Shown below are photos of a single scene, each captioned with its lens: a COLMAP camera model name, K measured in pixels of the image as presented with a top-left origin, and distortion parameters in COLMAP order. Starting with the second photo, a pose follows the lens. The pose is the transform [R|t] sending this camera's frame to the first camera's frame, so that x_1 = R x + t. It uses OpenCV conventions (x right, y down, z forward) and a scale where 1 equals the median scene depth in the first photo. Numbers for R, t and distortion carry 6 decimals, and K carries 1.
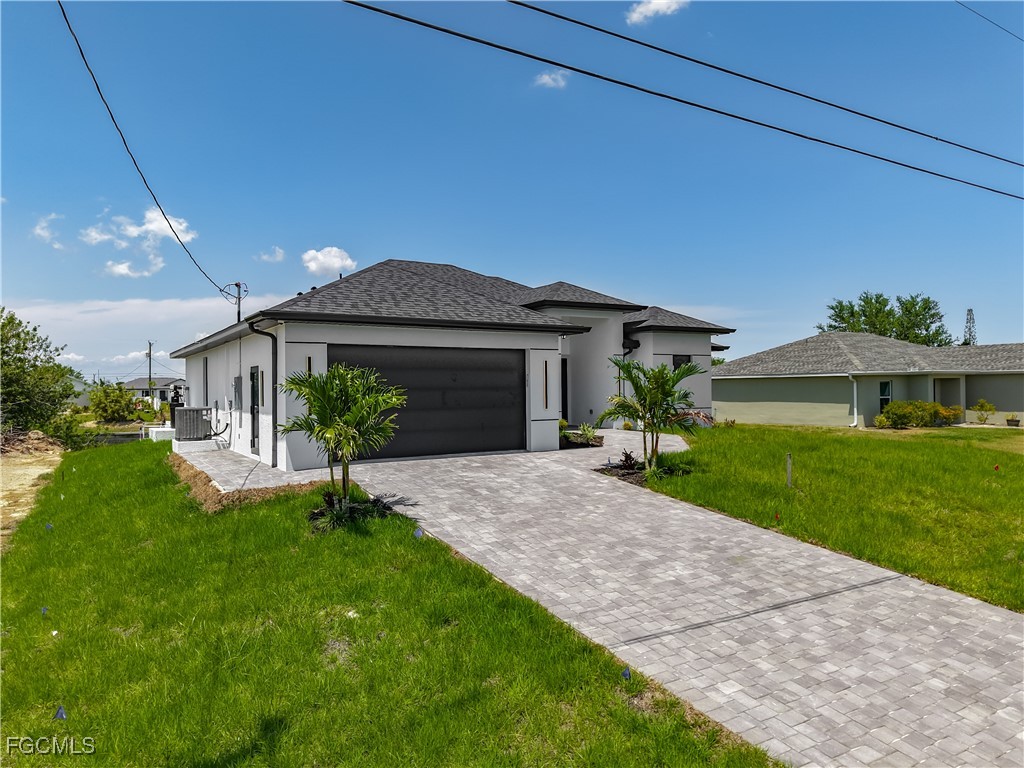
lens RADIAL K [[694.2, 0, 512.0], [0, 694.2, 384.0], [0, 0, 1]] dist [0.015019, 0.000491]
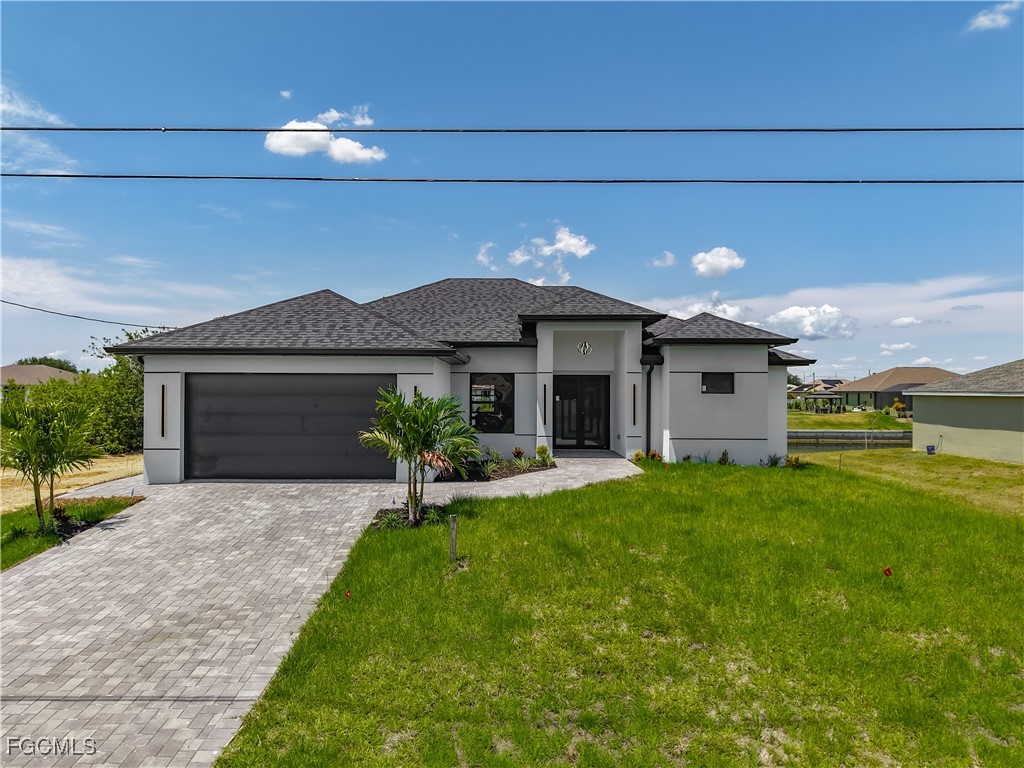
lens RADIAL K [[687.3, 0, 514.4], [0, 687.3, 388.3], [0, 0, 1]] dist [0.009294, -0.000964]
pose [[0.856119, 0.012152, -0.516636, 0.645177], [-0.009141, 0.999923, 0.008373, -0.039815], [0.516698, -0.002446, 0.856164, 0.275031]]
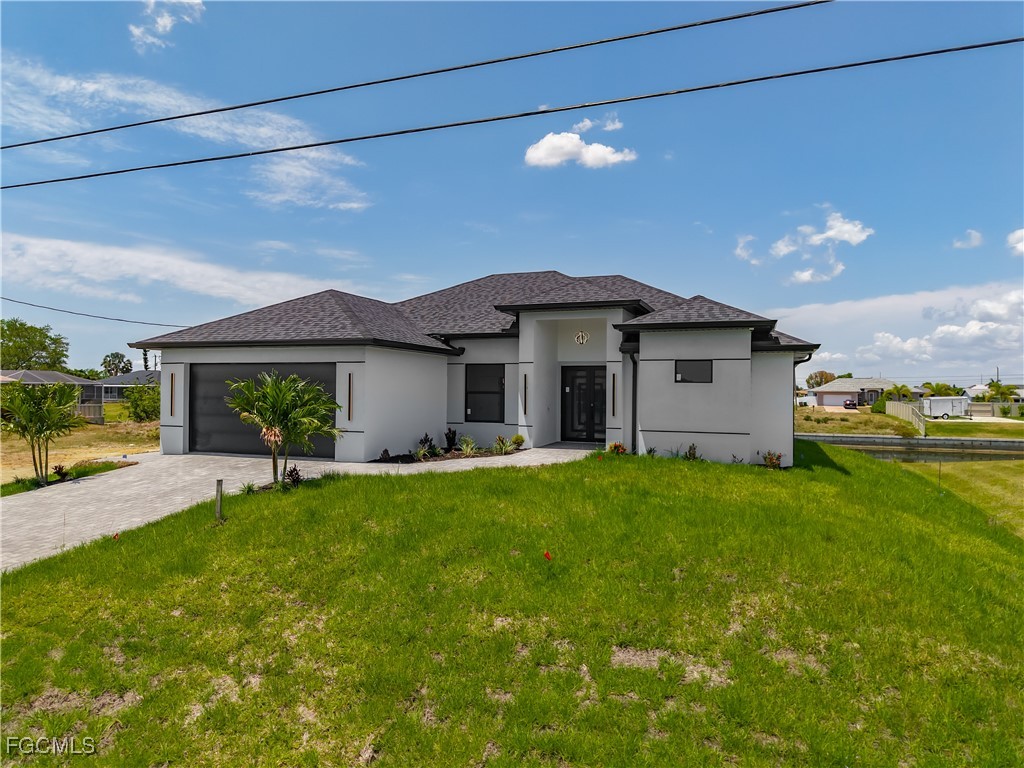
lens RADIAL K [[694.2, 0, 512.0], [0, 694.2, 384.0], [0, 0, 1]] dist [0.015019, 0.000491]
pose [[0.615866, 0.006819, -0.787821, 1.006631], [-0.009197, 0.999957, 0.001466, -0.021891], [0.787797, 0.006342, 0.615902, 0.555805]]
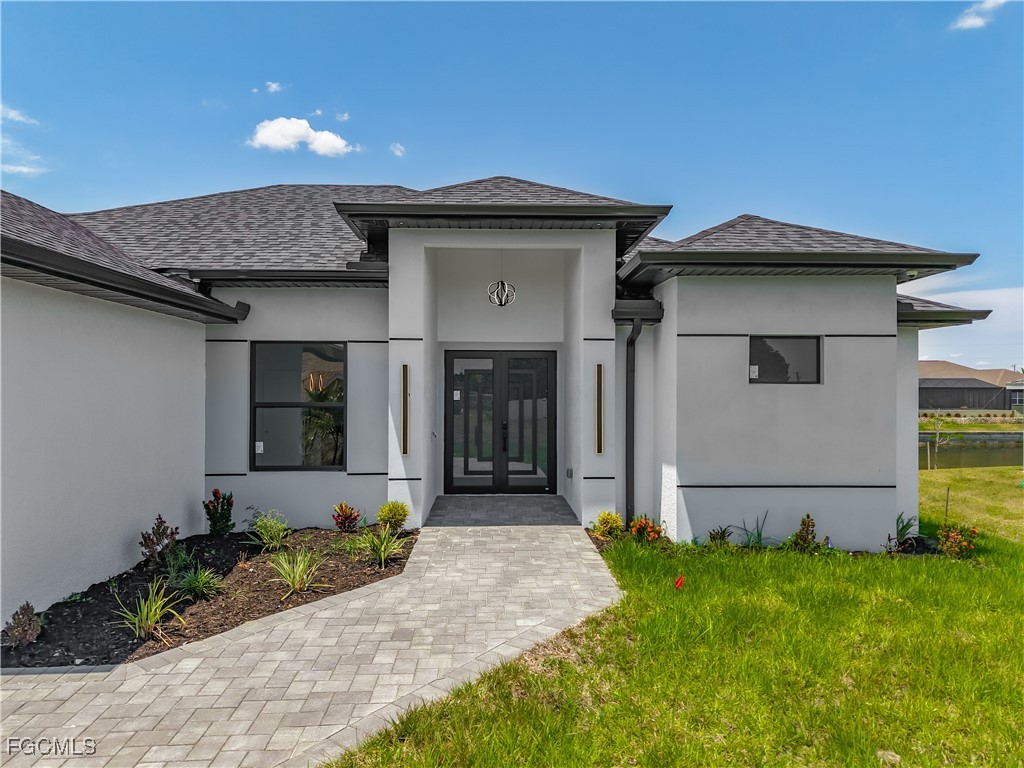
lens RADIAL K [[686.3, 0, 523.2], [0, 686.3, 386.3], [0, 0, 1]] dist [-0.009576, -0.003543]
pose [[0.873331, 0.011062, -0.487002, 0.423373], [-0.007511, 0.999929, 0.009243, -0.026054], [0.487070, -0.004415, 0.873352, 0.888325]]
